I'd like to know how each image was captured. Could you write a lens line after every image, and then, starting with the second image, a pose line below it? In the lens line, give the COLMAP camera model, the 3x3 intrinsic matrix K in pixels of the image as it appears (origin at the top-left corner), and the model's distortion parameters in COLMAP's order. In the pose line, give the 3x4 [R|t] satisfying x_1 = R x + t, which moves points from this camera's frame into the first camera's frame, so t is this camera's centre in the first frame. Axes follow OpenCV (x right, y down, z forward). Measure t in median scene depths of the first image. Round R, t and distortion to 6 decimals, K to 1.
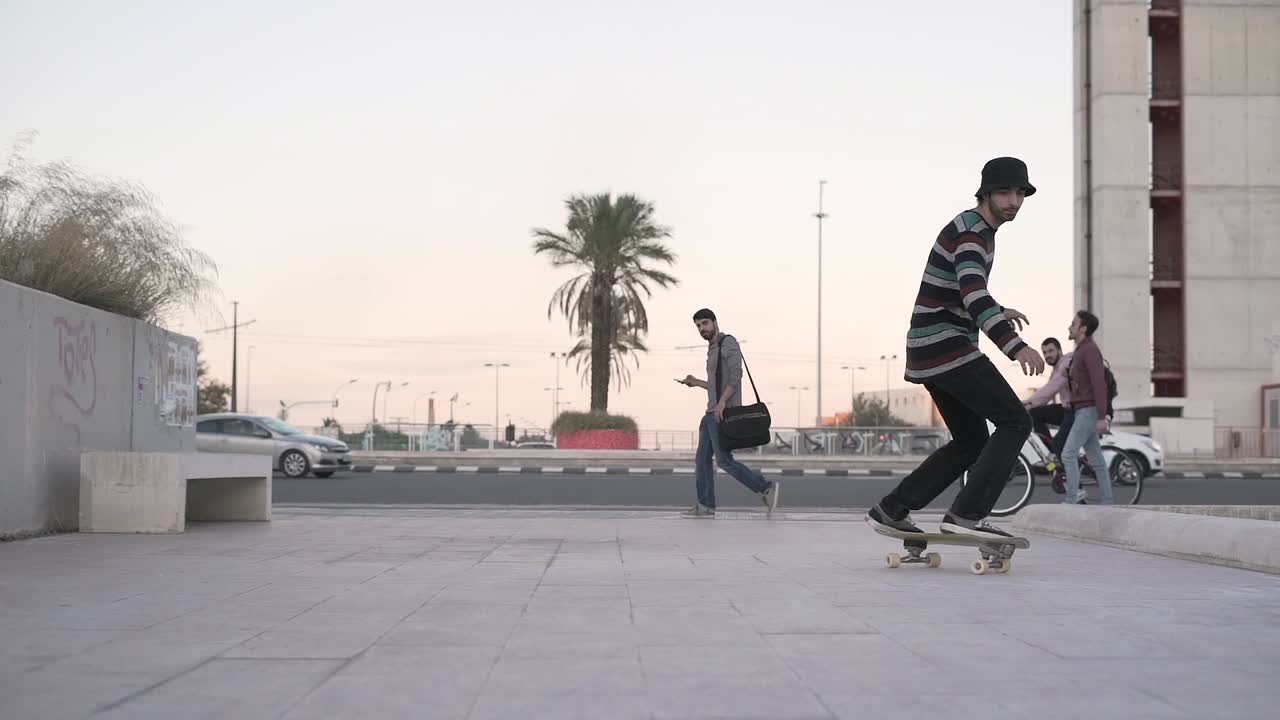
lens RADIAL K [[1763.2, 0, 640.0], [0, 1763.2, 360.0], [0, 0, 1]] dist [-0.019625, -0.025442]
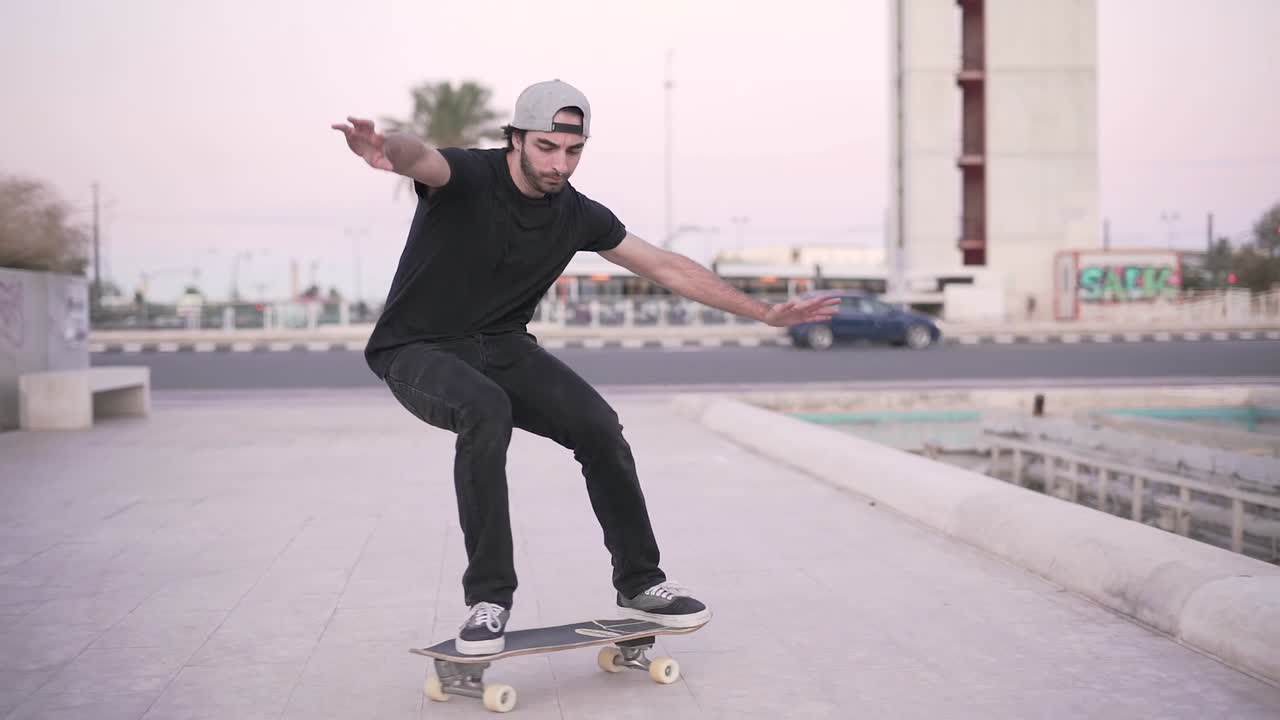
lens RADIAL K [[1924.4, 0, 640.0], [0, 1924.4, 360.0], [0, 0, 1]] dist [0.014298, 0.040159]
pose [[0.998401, -0.019284, 0.053136, 0.032124], [0.014680, 0.996213, 0.085695, -0.025382], [-0.054587, -0.084778, 0.994903, -0.175607]]
